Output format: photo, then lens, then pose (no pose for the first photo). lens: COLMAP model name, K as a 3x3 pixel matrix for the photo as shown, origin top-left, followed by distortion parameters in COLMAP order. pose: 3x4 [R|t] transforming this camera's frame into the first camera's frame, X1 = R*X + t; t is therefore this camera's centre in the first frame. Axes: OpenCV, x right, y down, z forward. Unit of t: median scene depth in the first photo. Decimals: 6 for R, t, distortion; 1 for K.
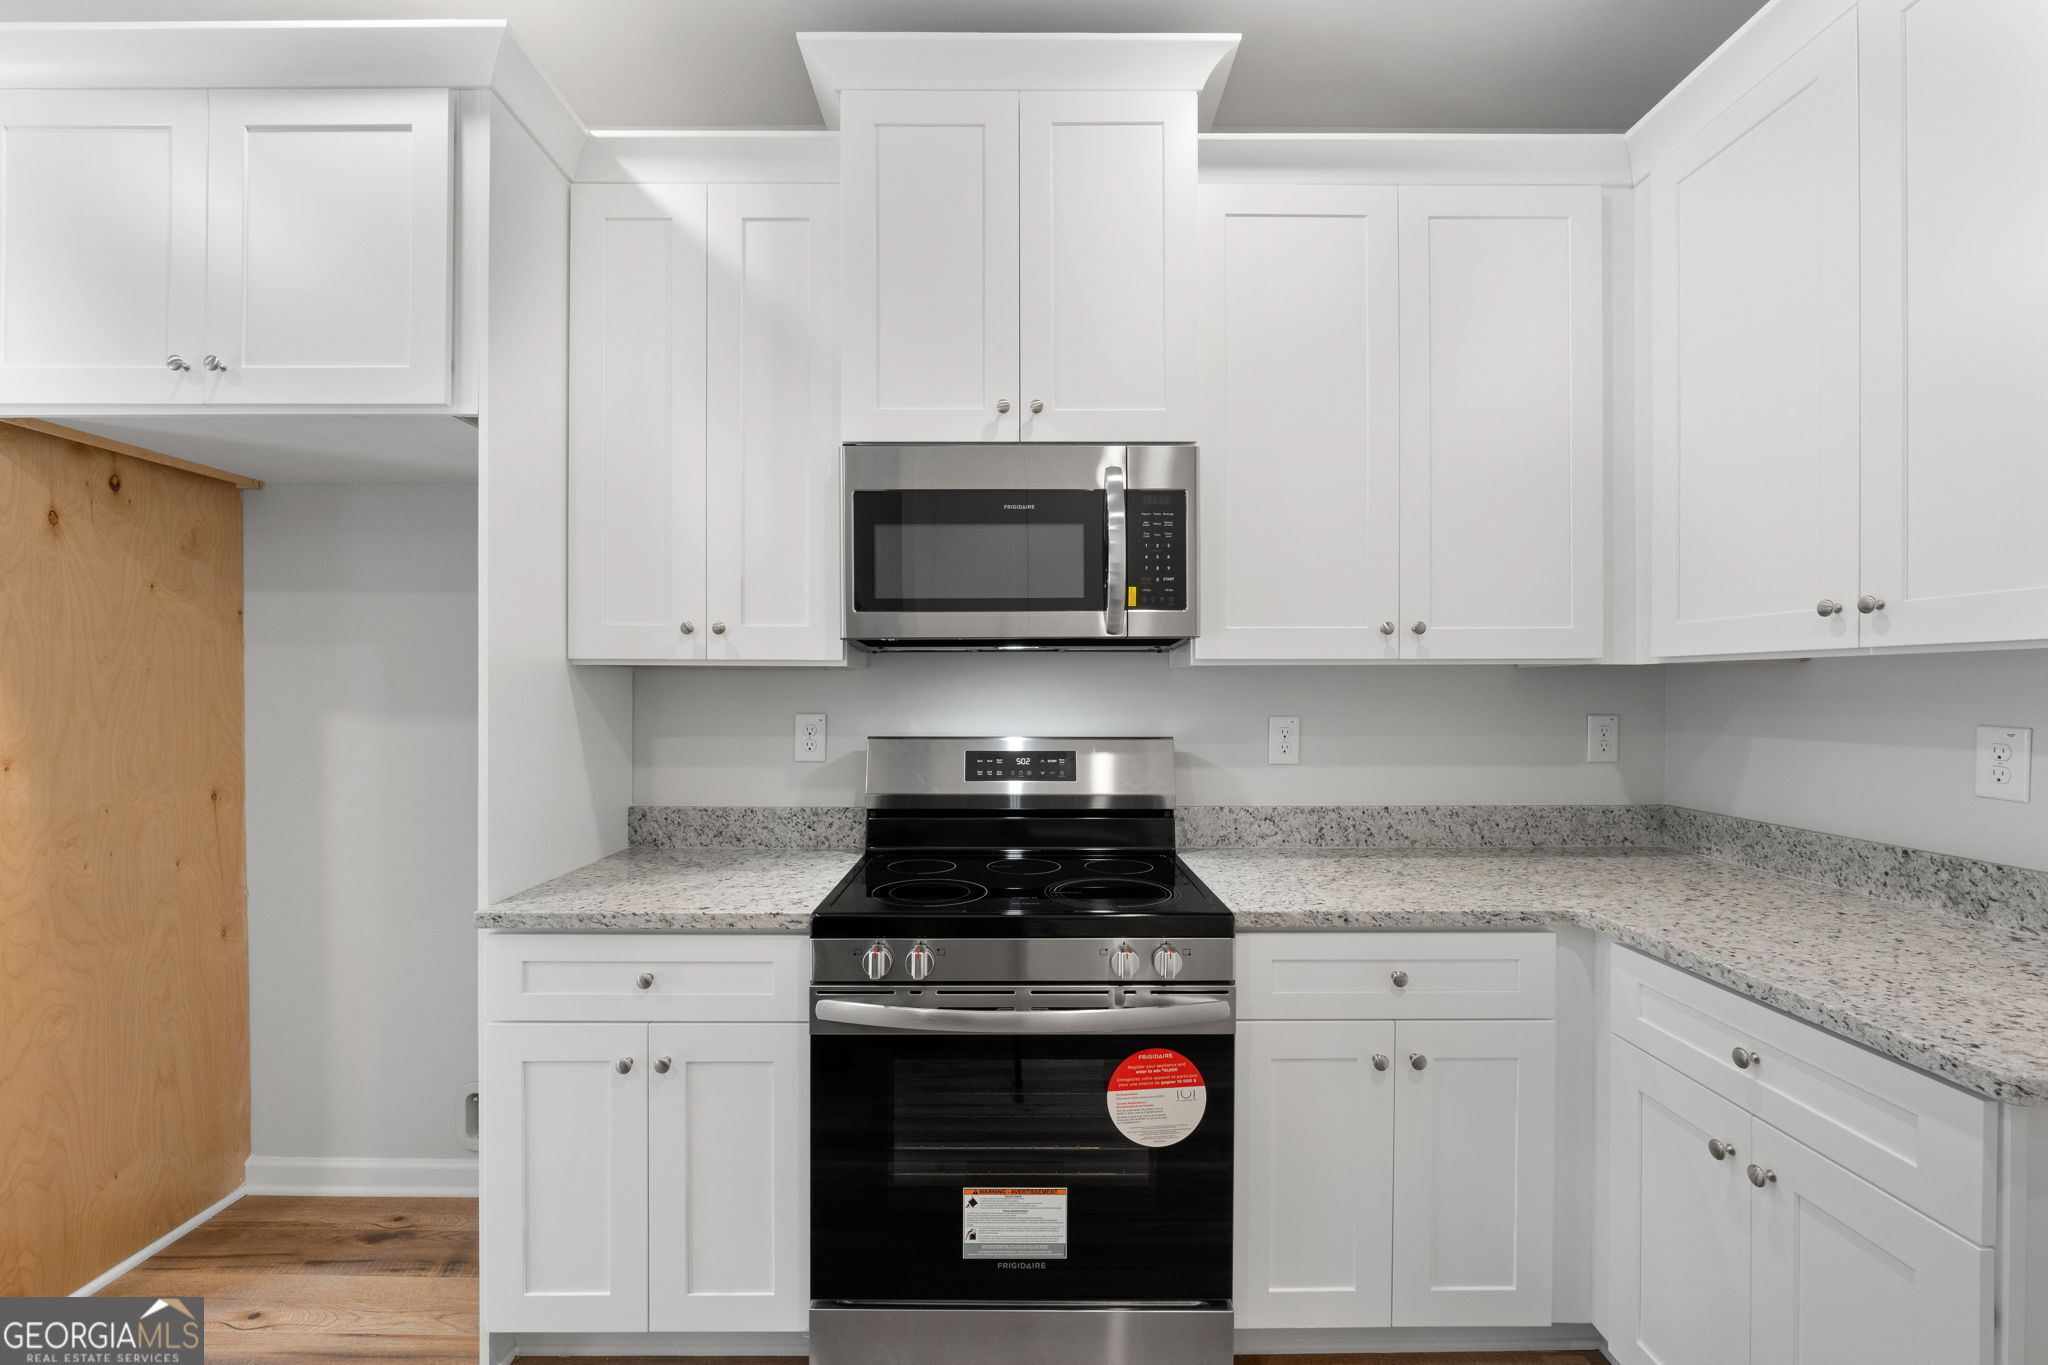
lens RADIAL K [[858.4, 0, 1014.9], [0, 858.4, 693.7], [0, 0, 1]] dist [-0.011350, 0.000510]
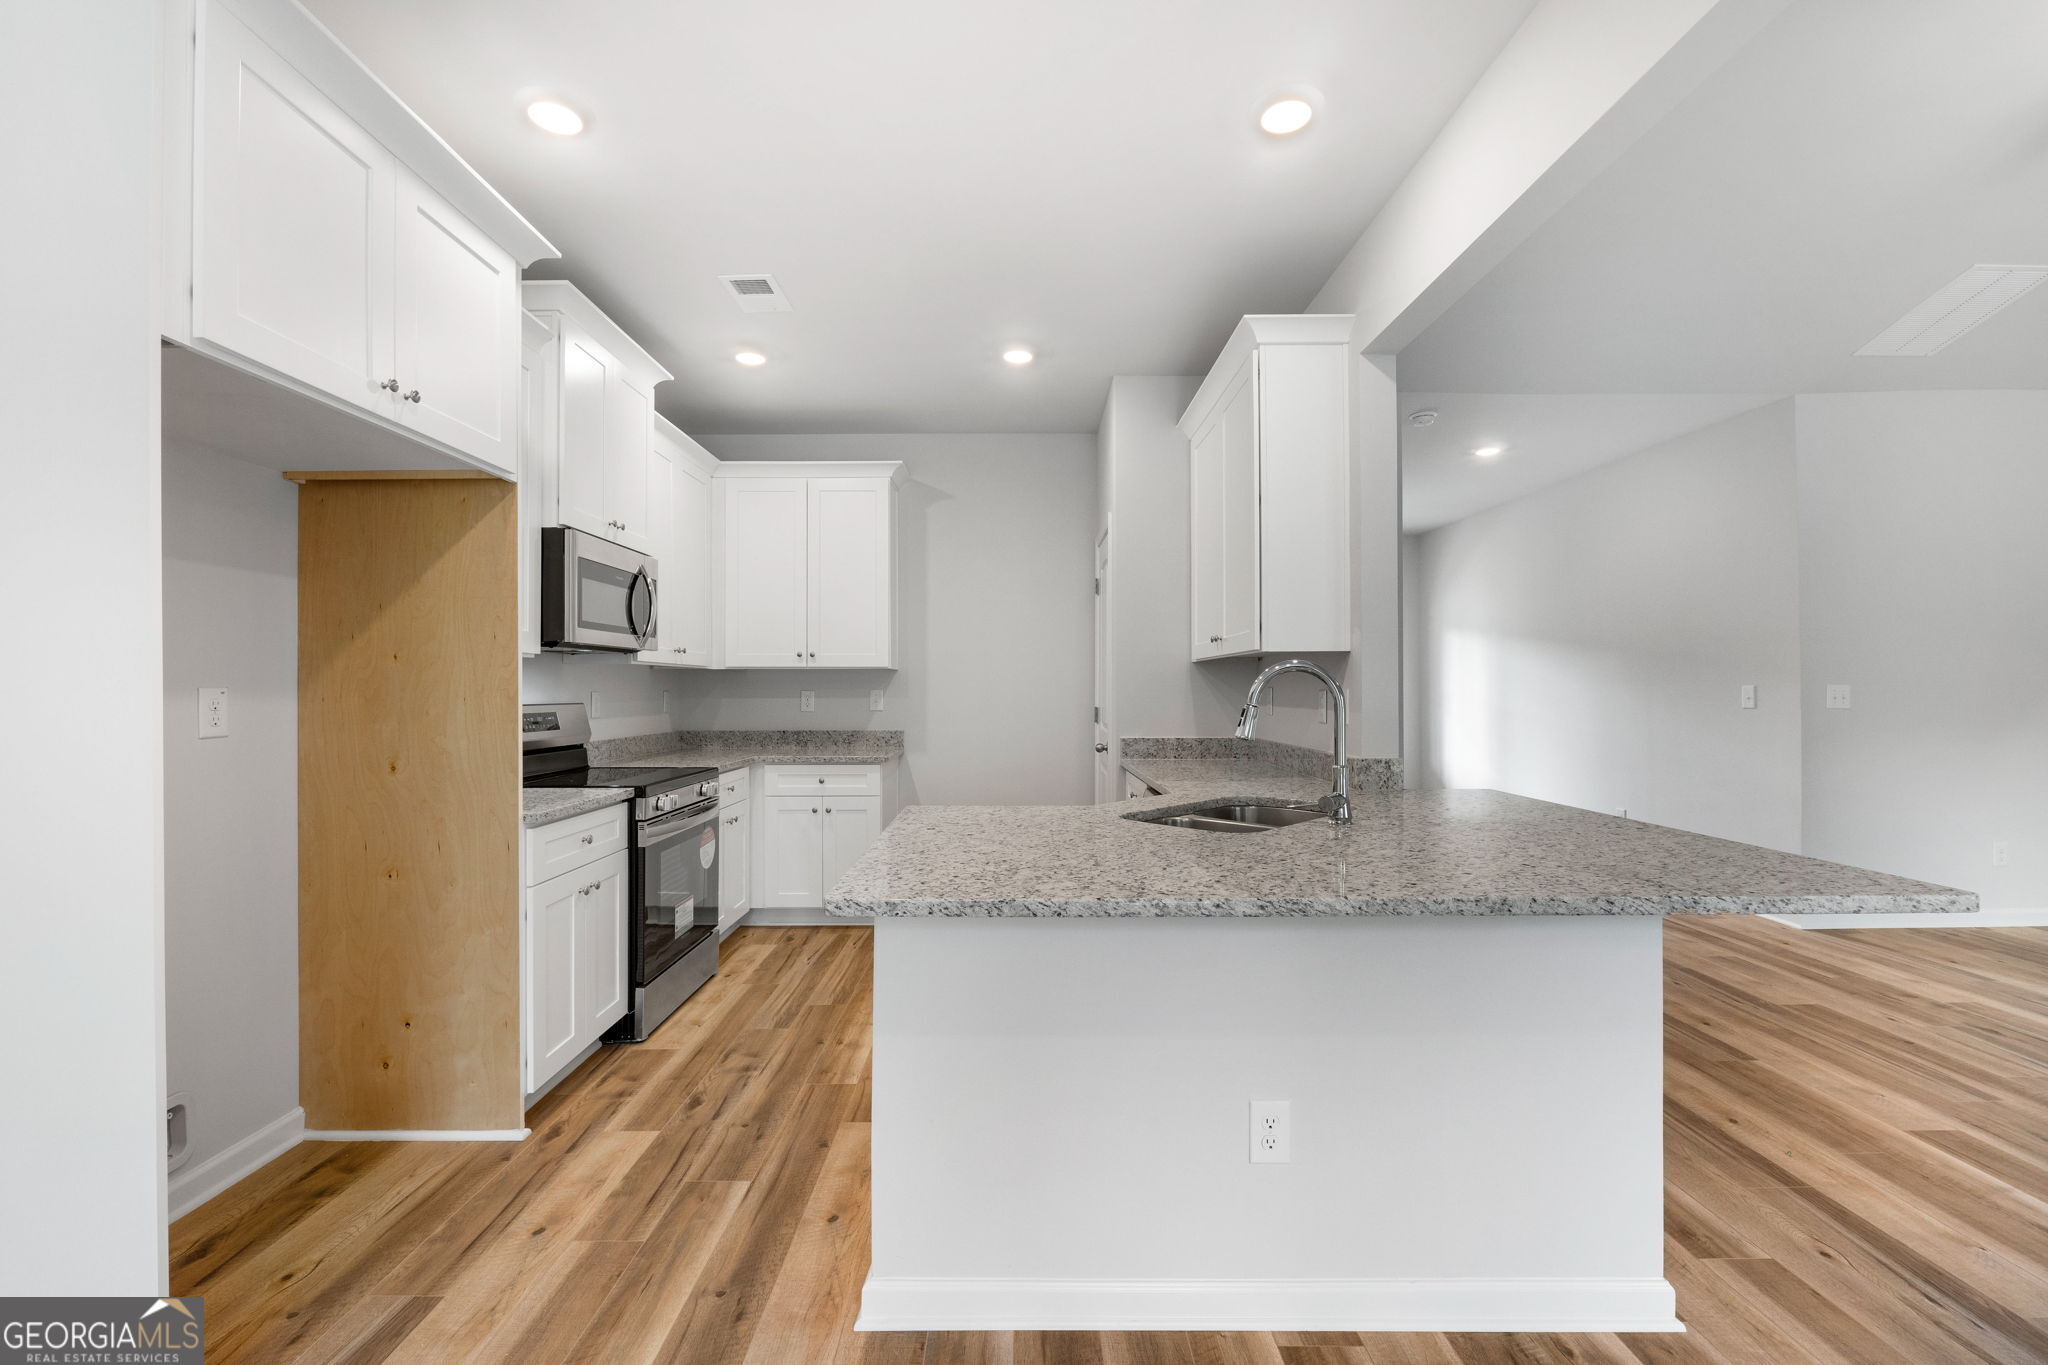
lens RADIAL K [[858.4, 0, 1013.7], [0, 858.4, 684.9], [0, 0, 1]] dist [-0.011350, 0.000510]
pose [[0.006258, 0.006786, 0.999957, -1.791635], [0.007432, 0.999949, -0.006832, 0.036110], [-0.999953, 0.007475, 0.006208, 0.109698]]
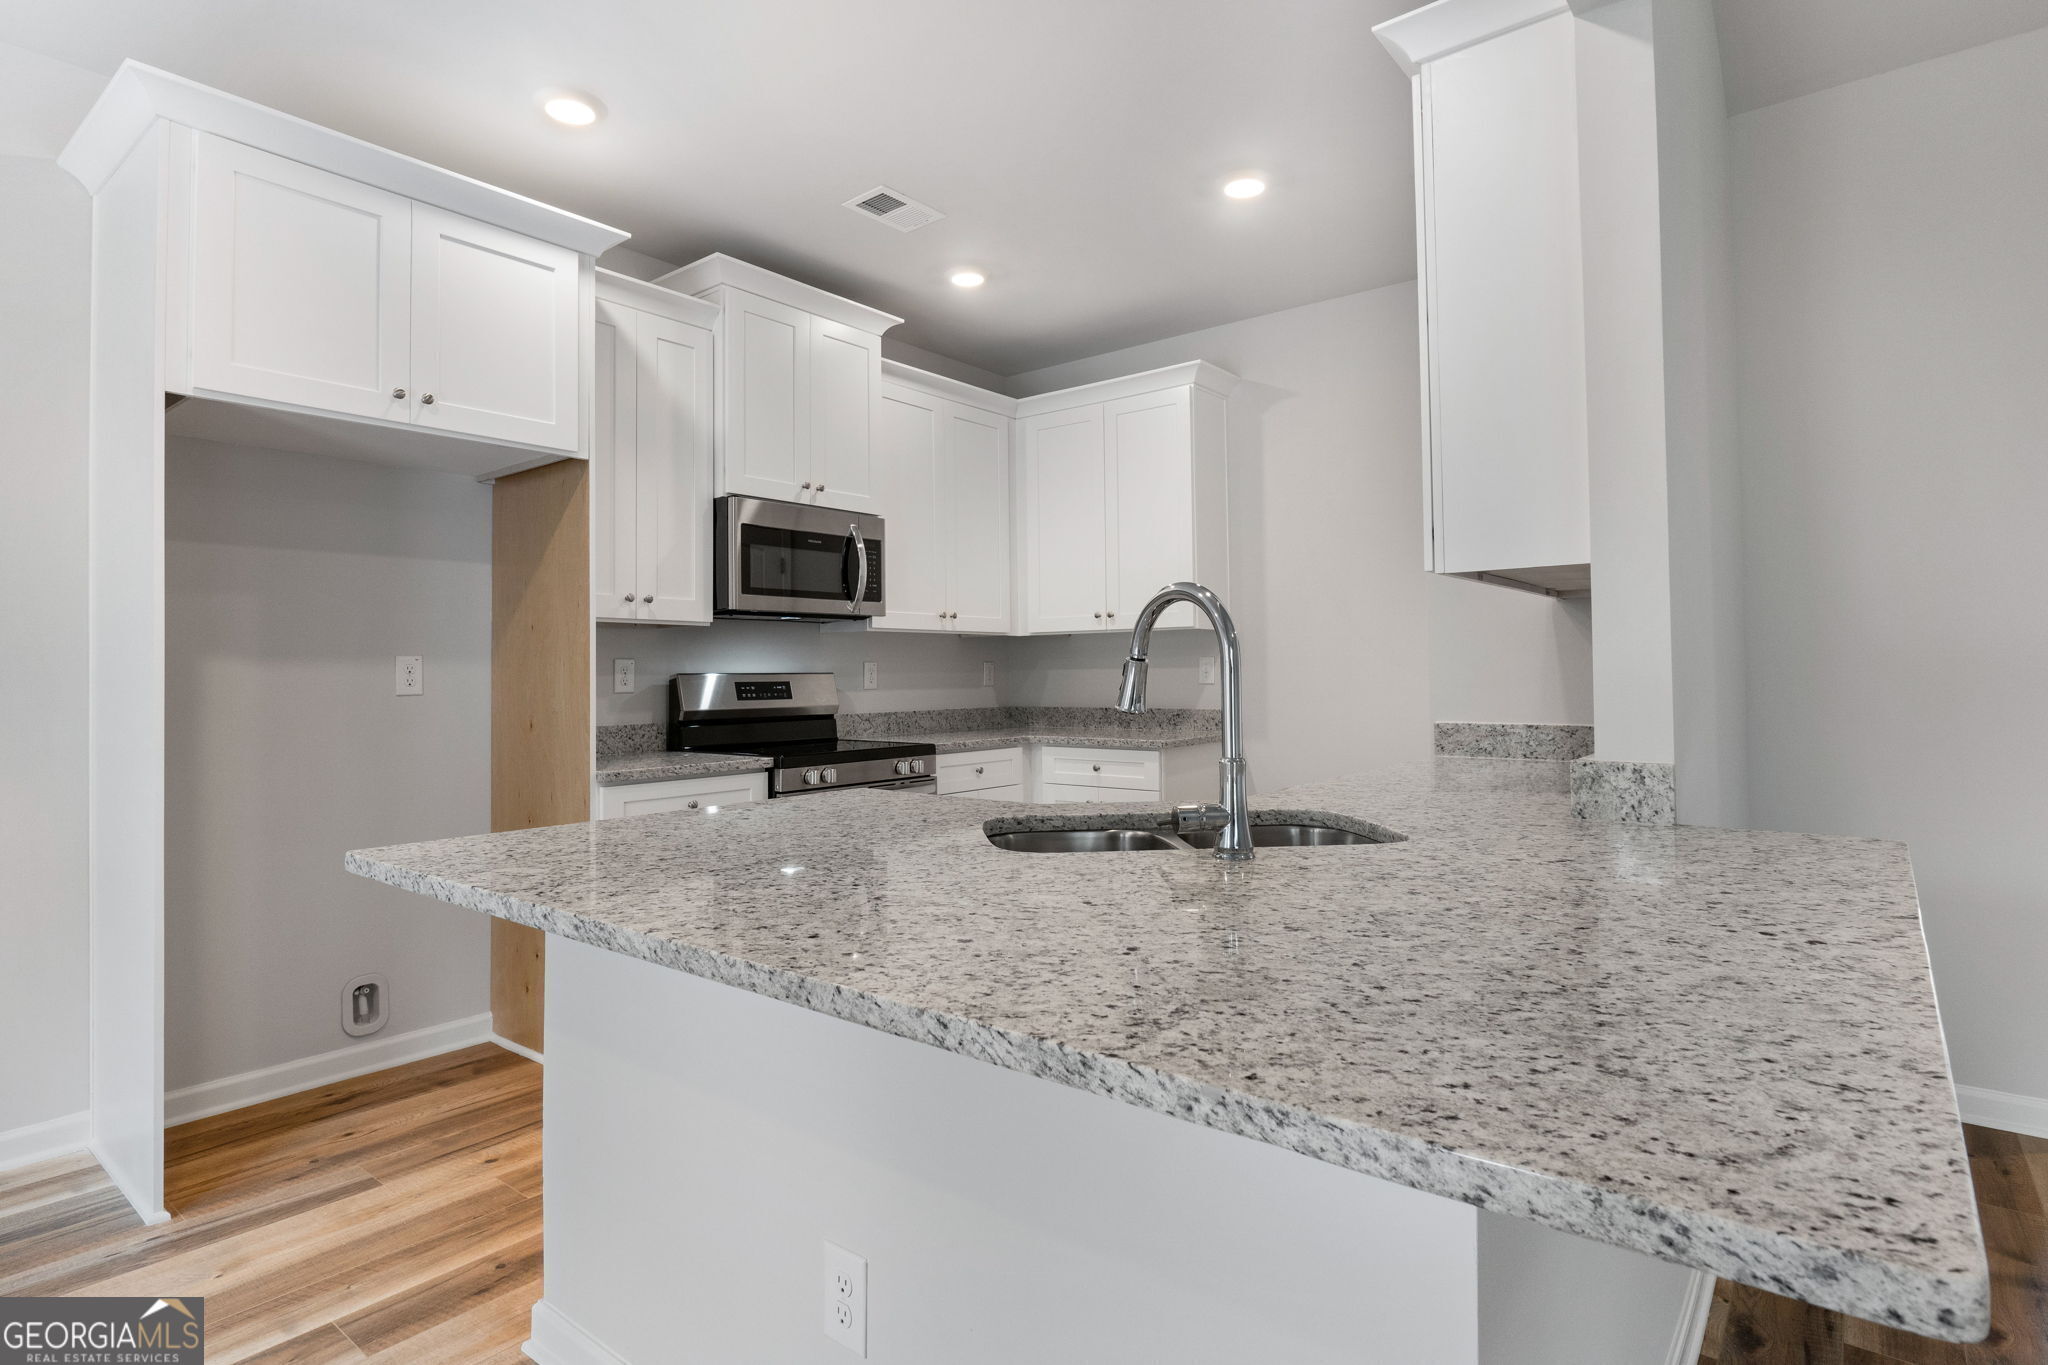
lens RADIAL K [[1048.9, 0, 1015.0], [0, 1048.9, 647.0], [0, 0, 1]] dist [-0.003486, -0.000575]
pose [[0.630427, 0.014577, 0.776112, -1.388771], [0.013127, 0.999480, -0.029436, 0.074322], [-0.776138, 0.028745, 0.629908, -0.698558]]
